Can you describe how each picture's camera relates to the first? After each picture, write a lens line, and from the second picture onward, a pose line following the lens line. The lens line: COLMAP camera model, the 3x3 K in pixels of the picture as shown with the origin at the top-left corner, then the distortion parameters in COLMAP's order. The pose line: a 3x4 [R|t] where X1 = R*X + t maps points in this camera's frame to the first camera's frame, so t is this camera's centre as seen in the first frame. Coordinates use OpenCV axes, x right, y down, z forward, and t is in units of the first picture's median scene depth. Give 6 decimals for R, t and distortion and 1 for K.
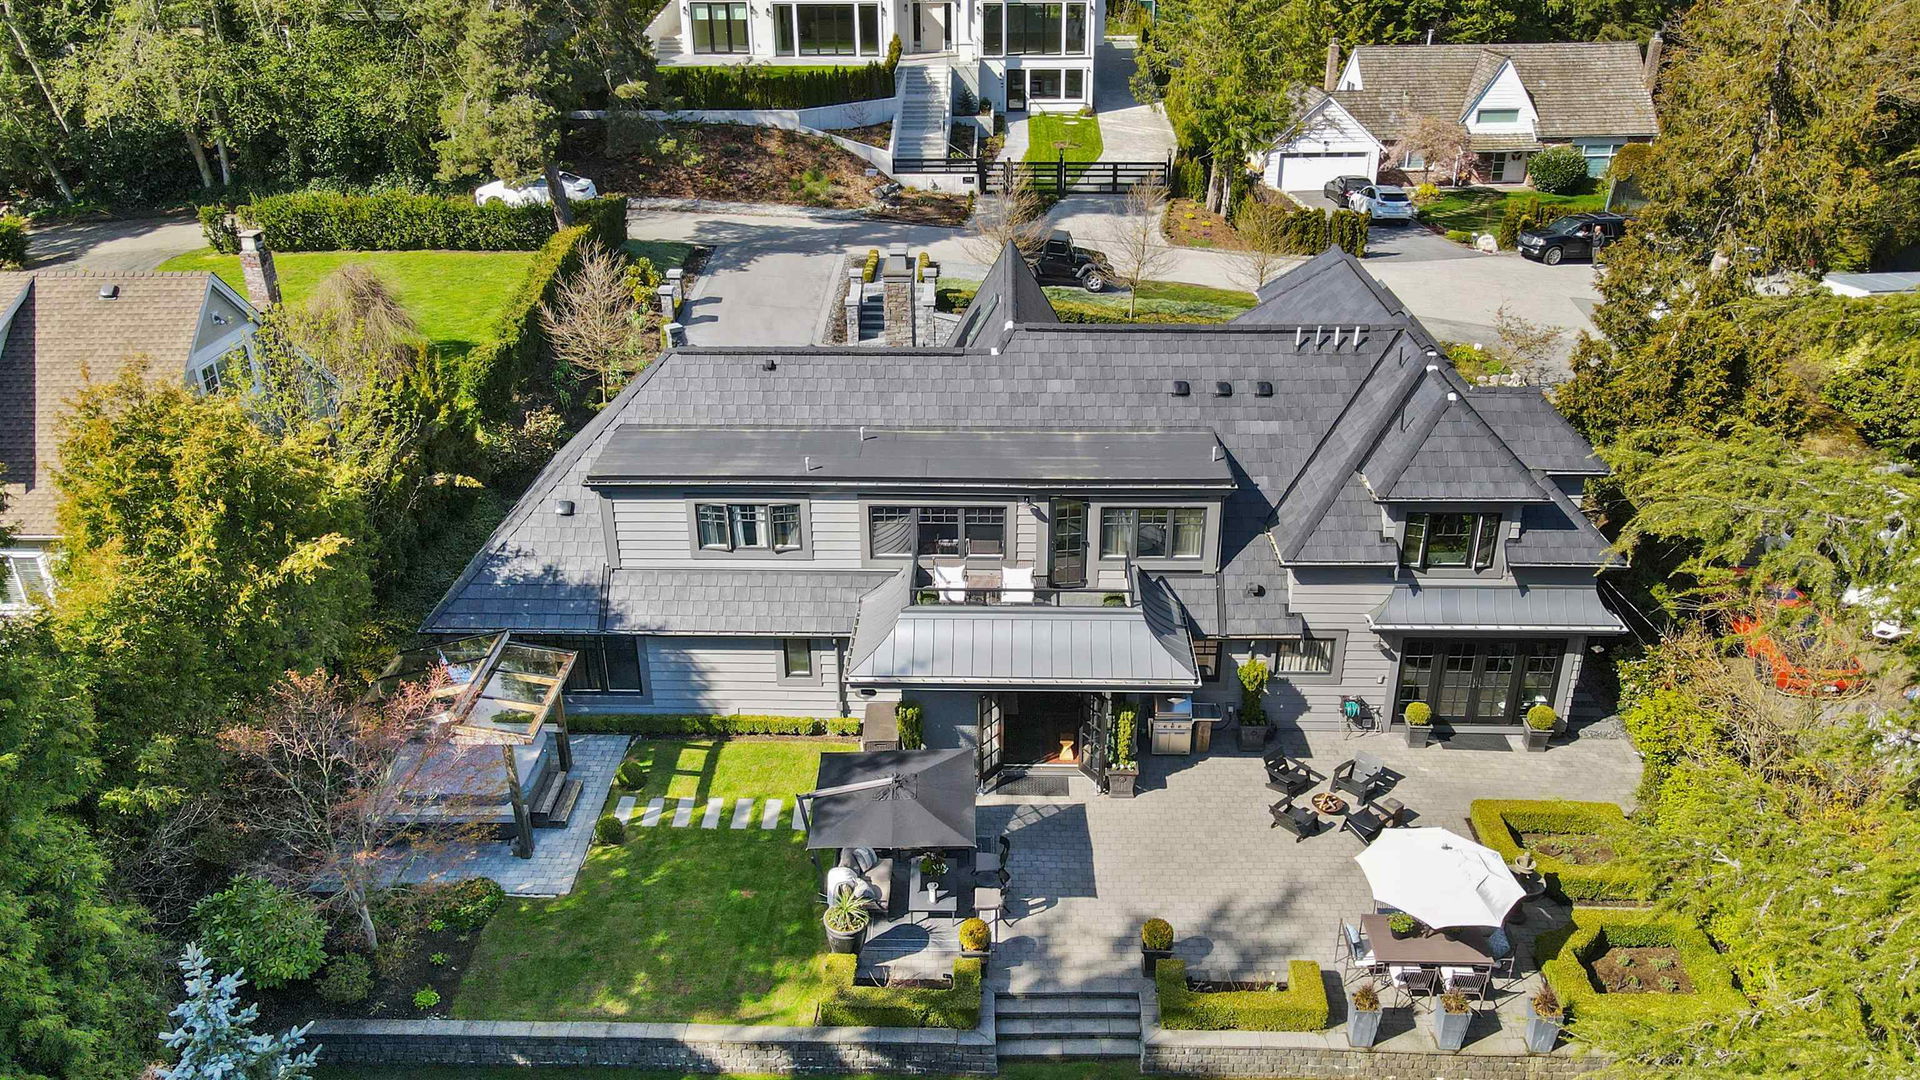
lens RADIAL K [[1391.1, 0, 959.9], [0, 1391.1, 536.9], [0, 0, 1]] dist [0.011817, 0.005836]
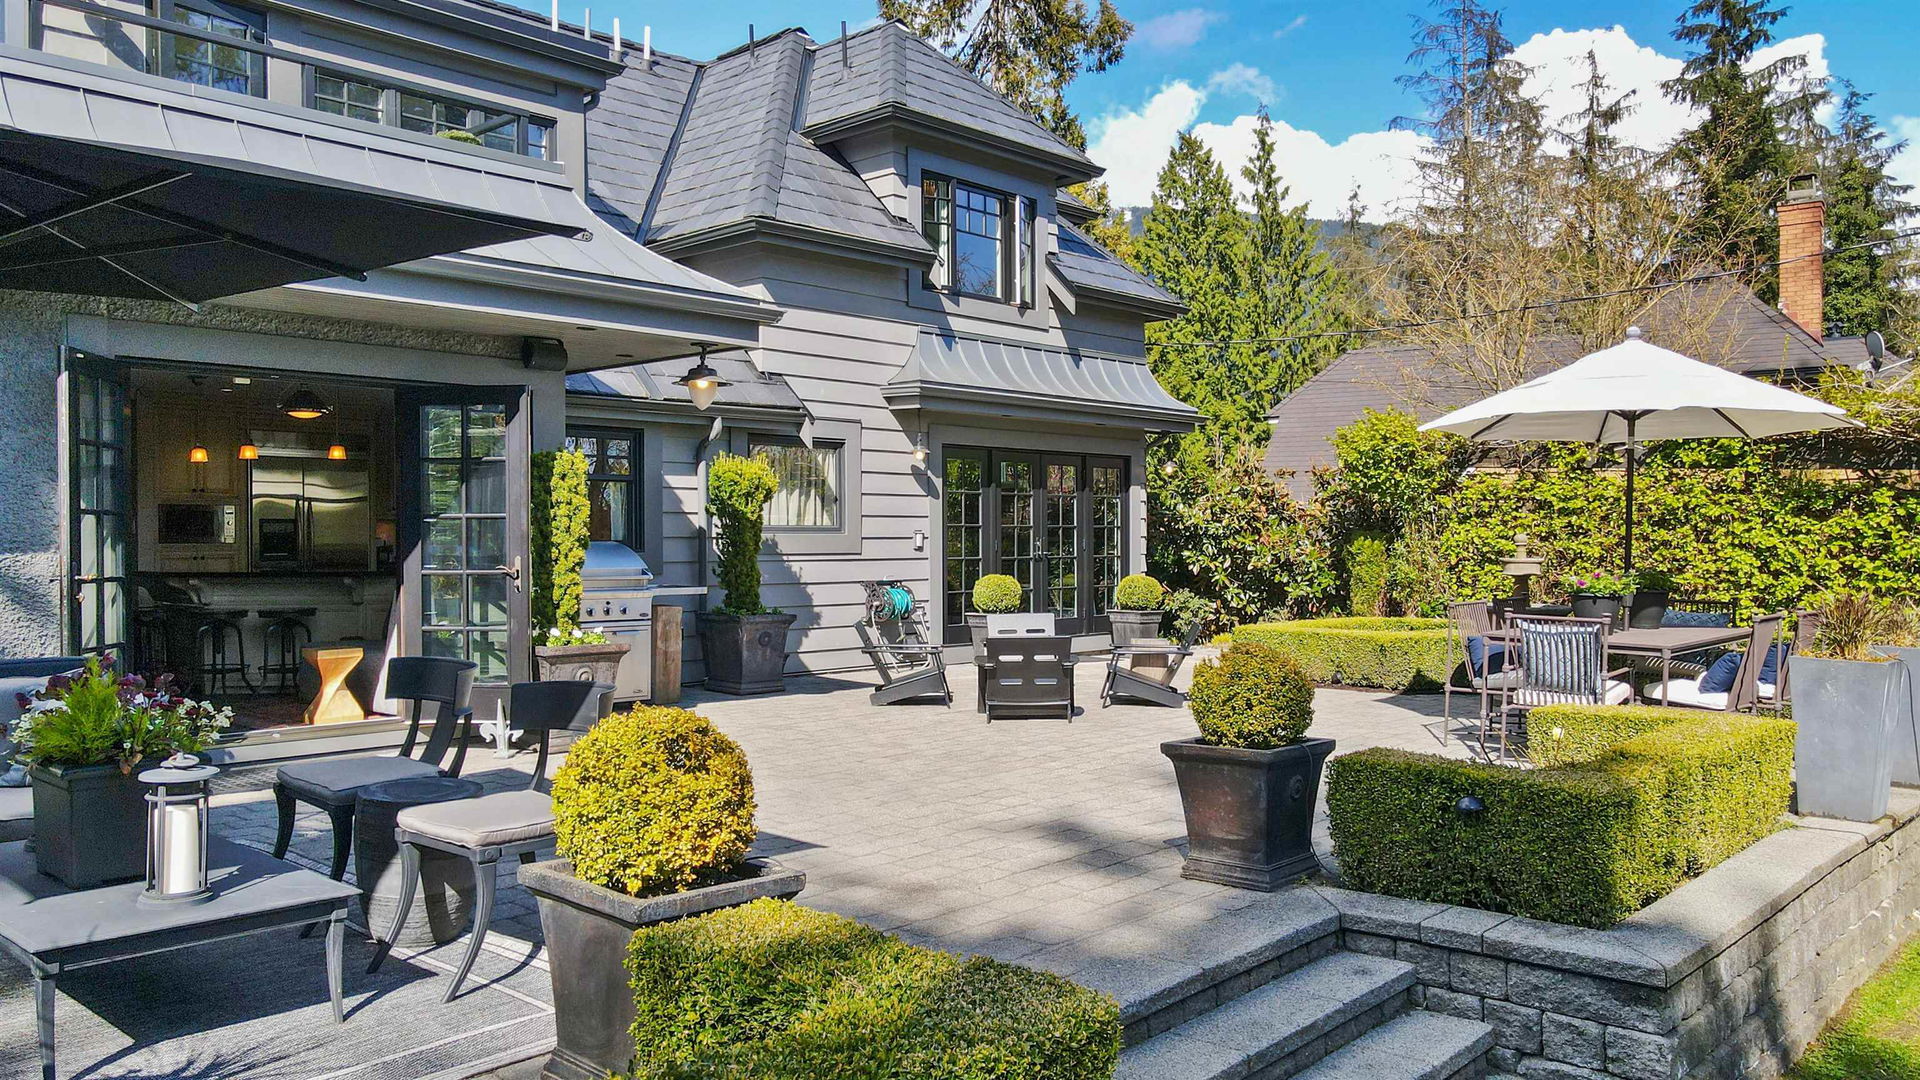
lens RADIAL K [[1391.1, 0, 962.8], [0, 1391.1, 541.3], [0, 0, 1]] dist [0.011817, 0.005836]
pose [[0.657685, 0.005958, 0.753269, -0.061086], [0.319689, 0.903244, -0.286268, 0.251086], [-0.682091, 0.429086, 0.592146, 0.700518]]
